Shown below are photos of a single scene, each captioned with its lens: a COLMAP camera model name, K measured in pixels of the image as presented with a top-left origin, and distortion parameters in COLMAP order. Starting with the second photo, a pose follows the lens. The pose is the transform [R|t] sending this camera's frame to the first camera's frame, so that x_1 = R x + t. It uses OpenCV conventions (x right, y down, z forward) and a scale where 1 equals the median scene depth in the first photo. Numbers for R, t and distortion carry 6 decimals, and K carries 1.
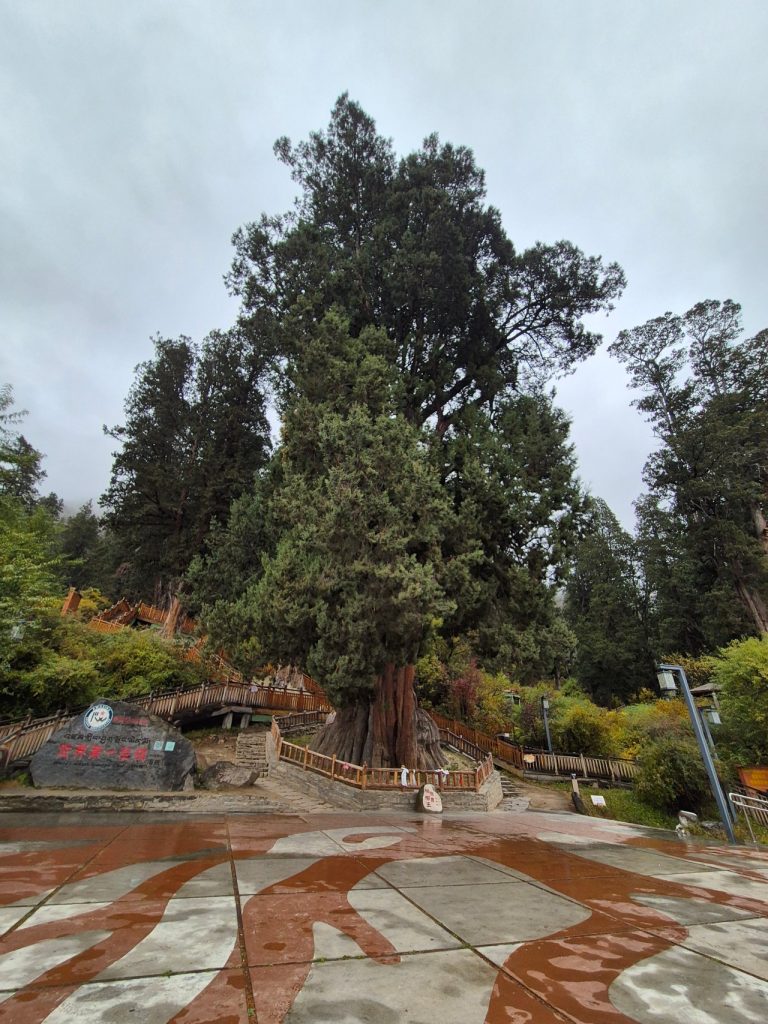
lens RADIAL K [[414.2, 0, 385.3], [0, 414.2, 514.4], [0, 0, 1]] dist [0.000990, 0.000420]
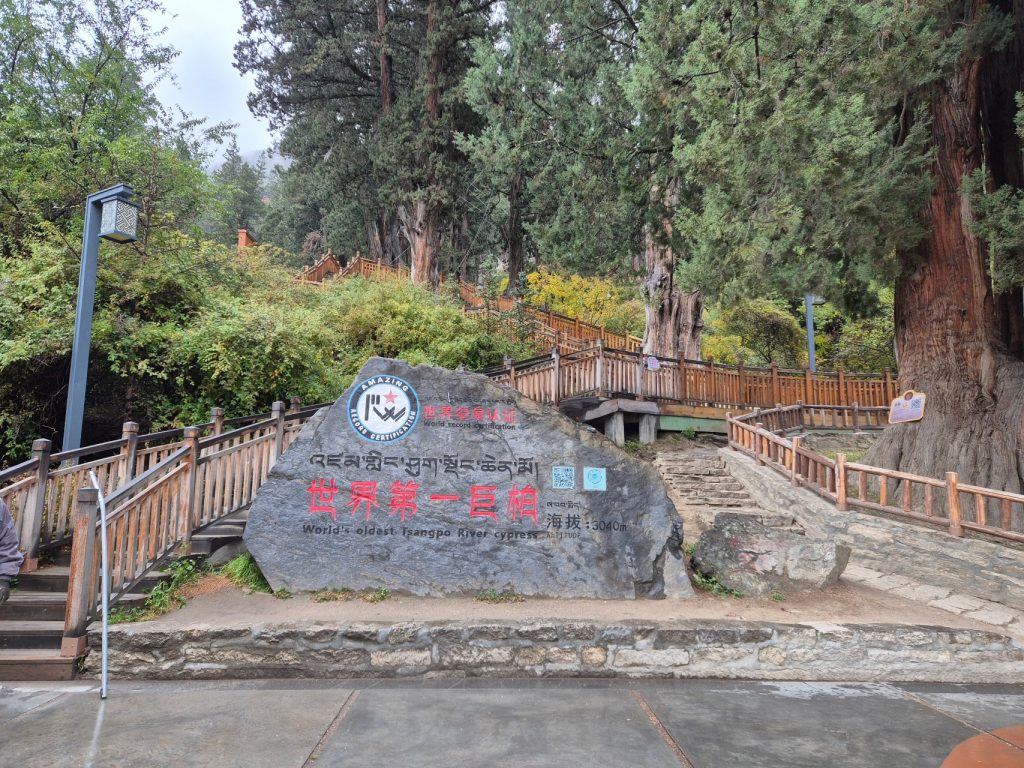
lens RADIAL K [[659.3, 0, 512.0], [0, 659.3, 384.0], [0, 0, 1]] dist [0.107759, -0.099891]
pose [[0.956056, -0.066390, -0.285567, -0.435653], [0.163809, 0.928771, 0.332493, 0.308647], [0.243152, -0.364661, 0.898832, 0.547717]]
